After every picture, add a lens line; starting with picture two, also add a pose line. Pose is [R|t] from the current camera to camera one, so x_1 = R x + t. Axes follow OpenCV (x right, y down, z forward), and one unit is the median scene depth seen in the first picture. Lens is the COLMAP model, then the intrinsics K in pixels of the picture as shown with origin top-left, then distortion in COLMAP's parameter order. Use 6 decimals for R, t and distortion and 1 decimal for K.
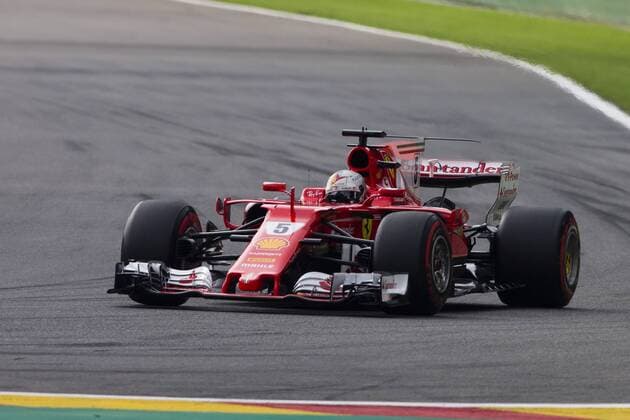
lens RADIAL K [[2667.5, 0, 315.0], [0, 2667.5, 210.0], [0, 0, 1]] dist [1.585225, -2.488744]
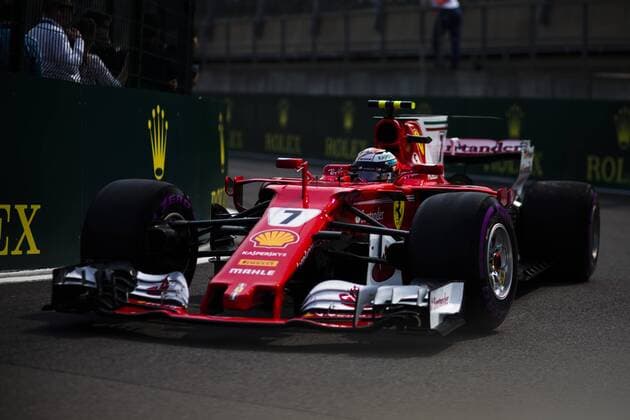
lens RADIAL K [[2546.5, 0, 315.0], [0, 2546.5, 210.0], [0, 0, 1]] dist [1.642271, 0.809527]
pose [[0.999934, -0.005147, -0.010249, 0.001991], [0.005237, 0.999948, 0.008729, -0.001270], [0.010204, -0.008782, 0.999909, 0.275930]]
